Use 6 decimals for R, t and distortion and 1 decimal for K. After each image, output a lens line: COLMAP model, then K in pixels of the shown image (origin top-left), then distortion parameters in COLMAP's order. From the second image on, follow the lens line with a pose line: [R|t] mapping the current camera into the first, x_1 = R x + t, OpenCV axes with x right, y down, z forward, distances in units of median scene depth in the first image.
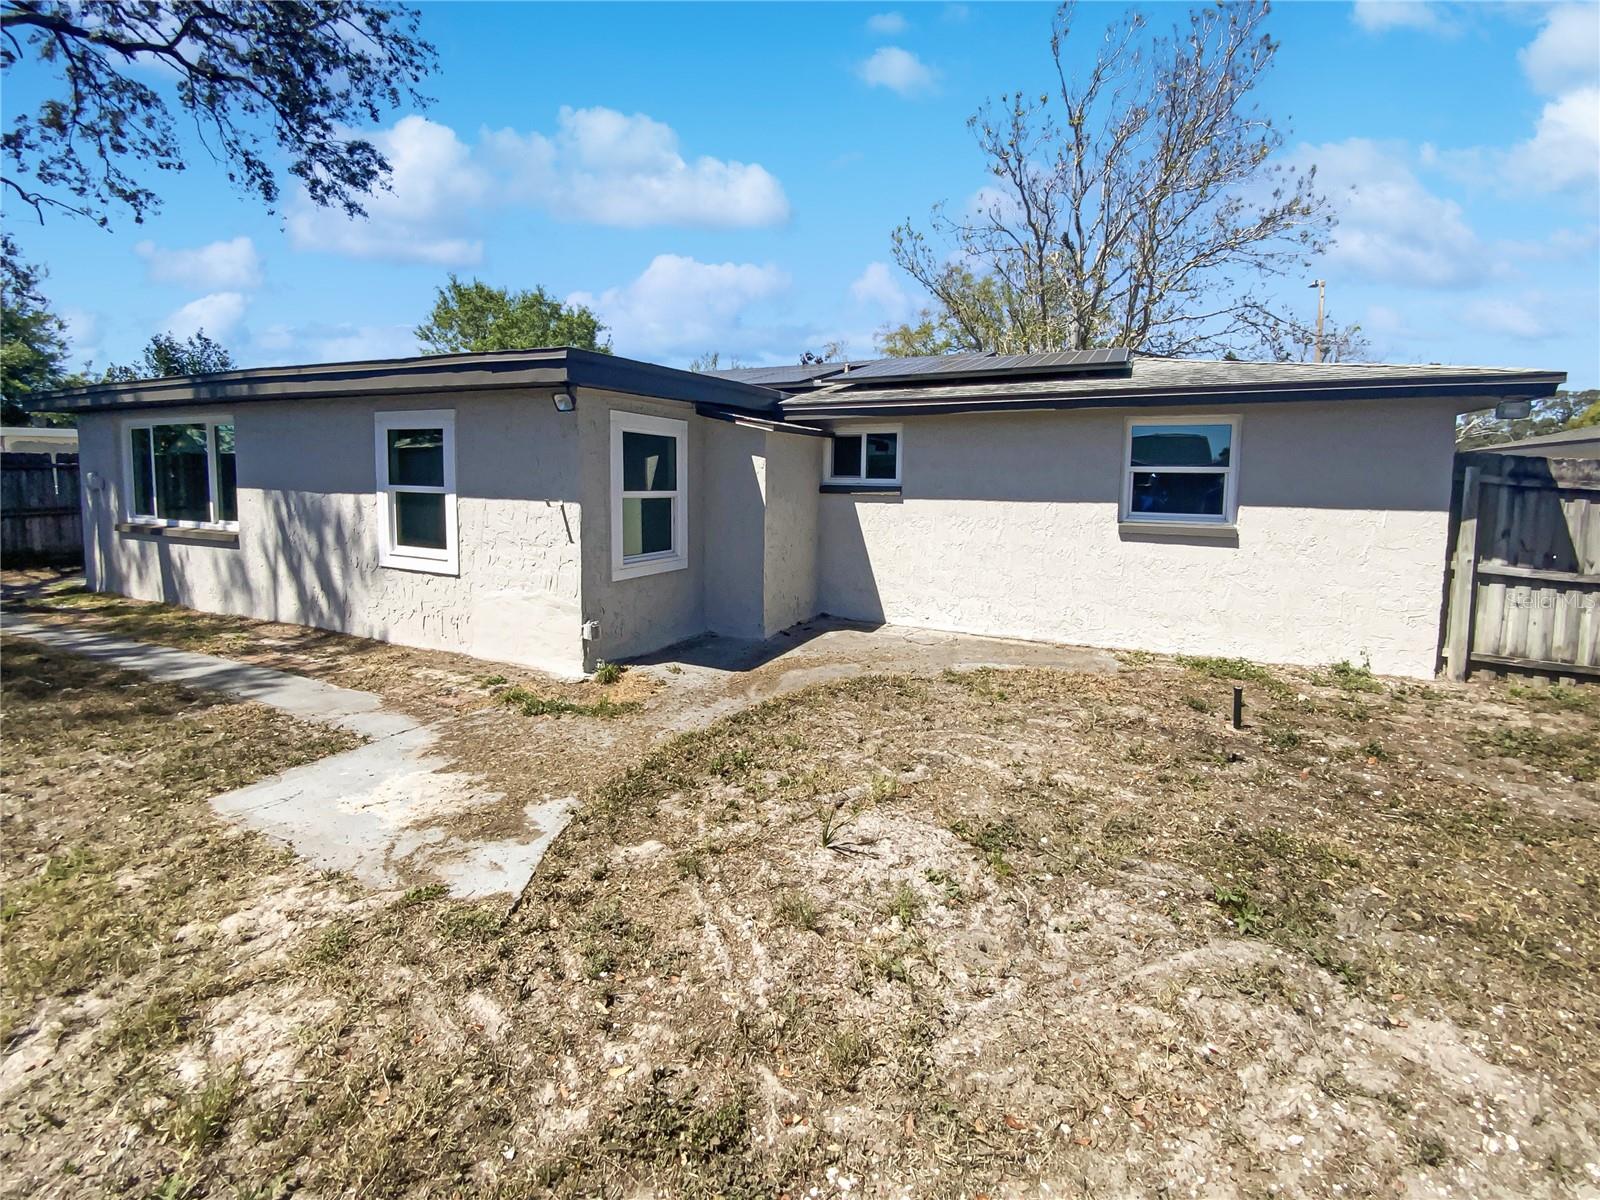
lens RADIAL K [[751.8, 0, 820.8], [0, 751.8, 540.9], [0, 0, 1]] dist [0.028461, -0.020154]
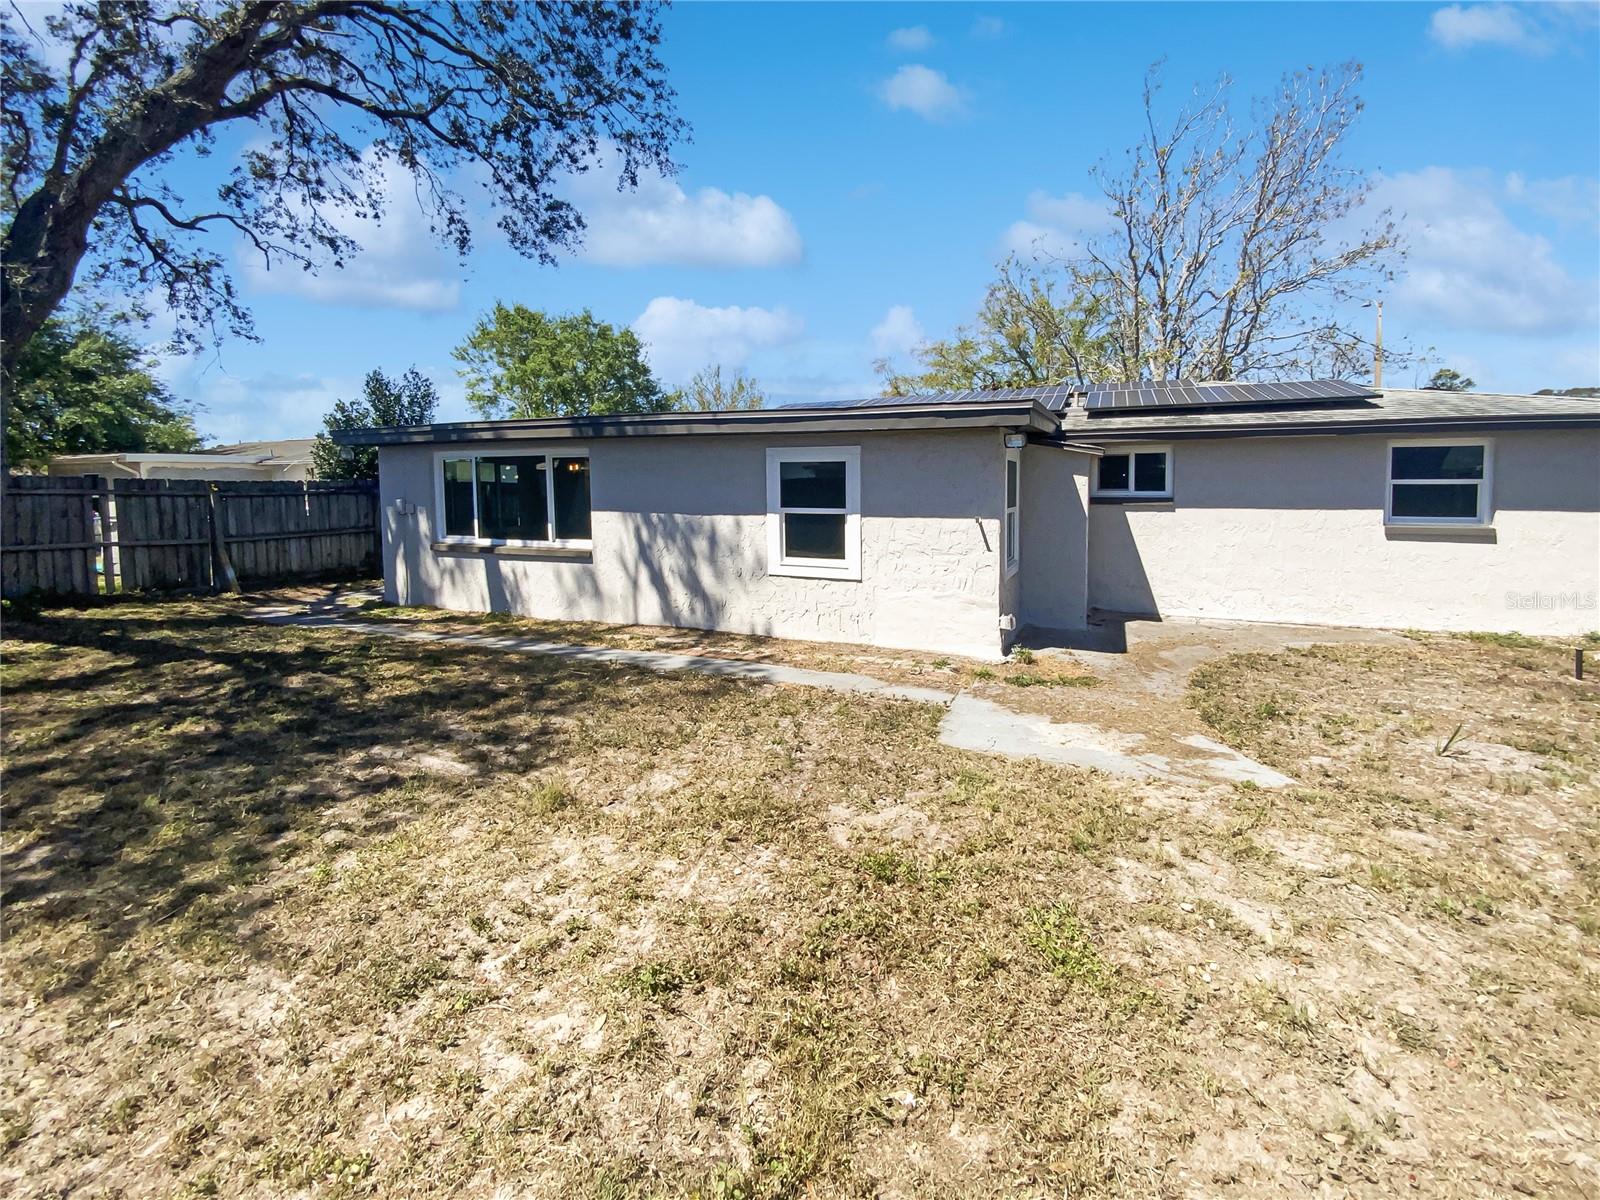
lens RADIAL K [[755.0, 0, 771.3], [0, 755.0, 506.4], [0, 0, 1]] dist [0.013251, -0.000030]
pose [[0.999651, -0.022617, 0.013685, -0.586784], [0.023229, 0.998656, -0.046336, -0.019267], [-0.012618, 0.046638, 0.998832, -0.215068]]
